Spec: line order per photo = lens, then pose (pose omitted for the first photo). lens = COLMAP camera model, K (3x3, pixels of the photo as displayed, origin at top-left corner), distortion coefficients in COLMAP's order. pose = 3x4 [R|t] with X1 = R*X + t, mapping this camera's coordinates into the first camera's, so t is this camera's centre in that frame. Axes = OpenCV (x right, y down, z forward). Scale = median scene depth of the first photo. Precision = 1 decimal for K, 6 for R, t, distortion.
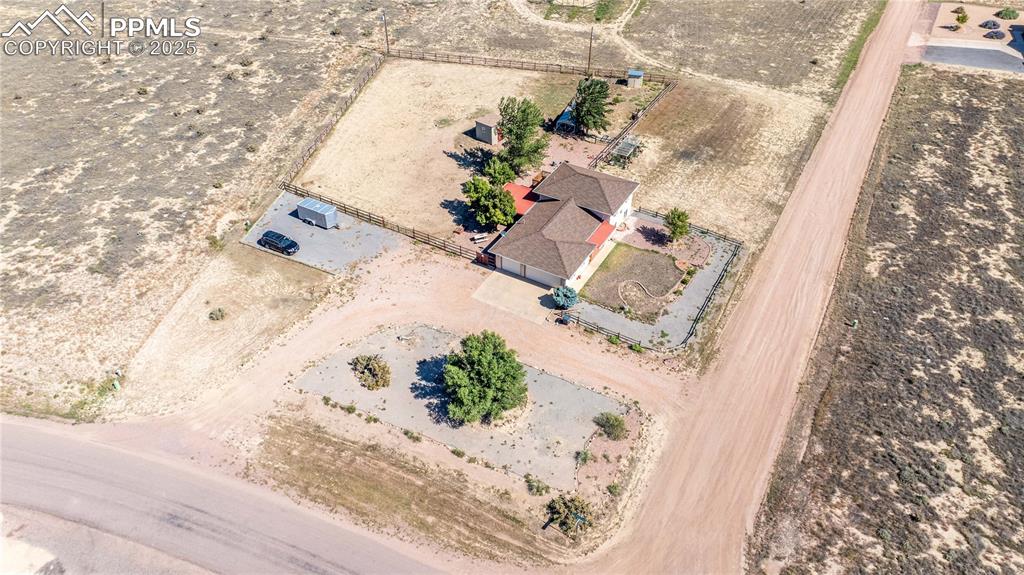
lens RADIAL K [[724.8, 0, 522.0], [0, 724.8, 285.9], [0, 0, 1]] dist [-0.031789, 0.024729]
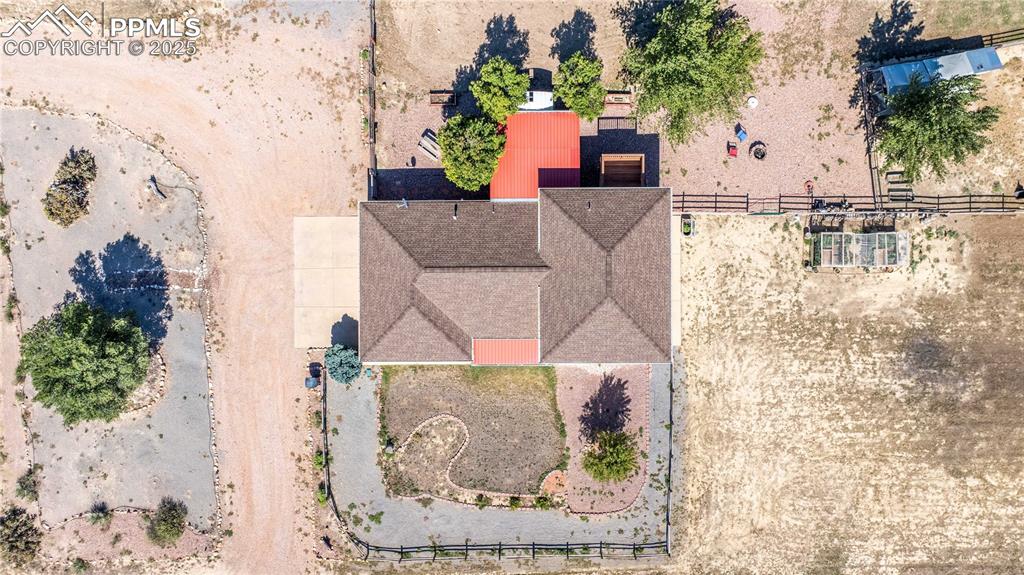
lens RADIAL K [[724.8, 0, 512.0], [0, 724.8, 284.2], [0, 0, 1]] dist [-0.031789, 0.024729]
pose [[0.495368, 0.868674, -0.004104, 0.059489], [-0.549257, 0.316871, 0.773246, -0.443793], [0.672999, -0.380787, 0.634092, 0.583567]]
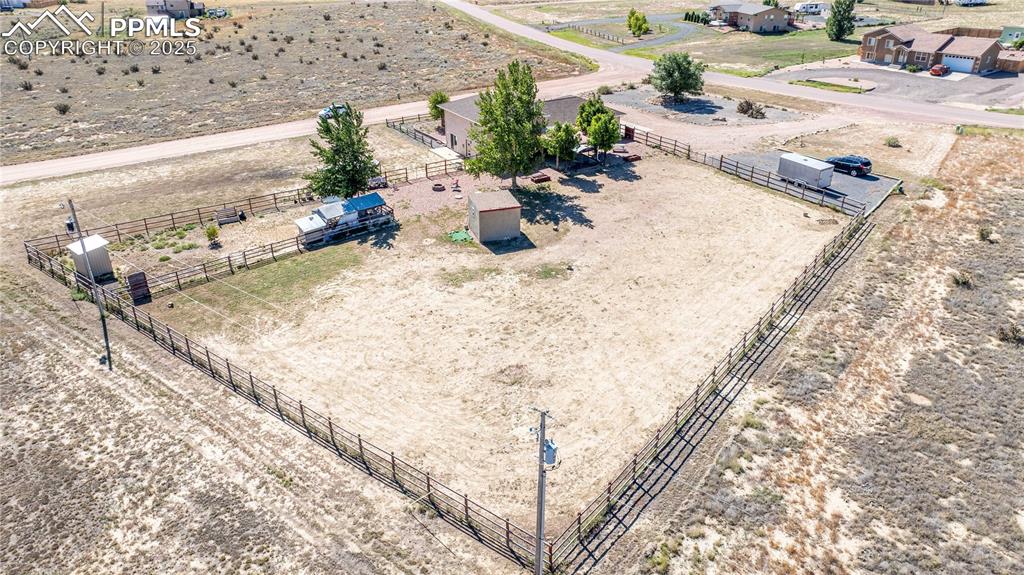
lens RADIAL K [[724.8, 0, 514.7], [0, 724.8, 289.2], [0, 0, 1]] dist [-0.031789, 0.024729]
pose [[-0.877601, -0.221334, 0.425239, -0.334996], [0.304761, 0.427135, 0.851279, -0.727944], [-0.370052, 0.876680, -0.307400, 1.336142]]
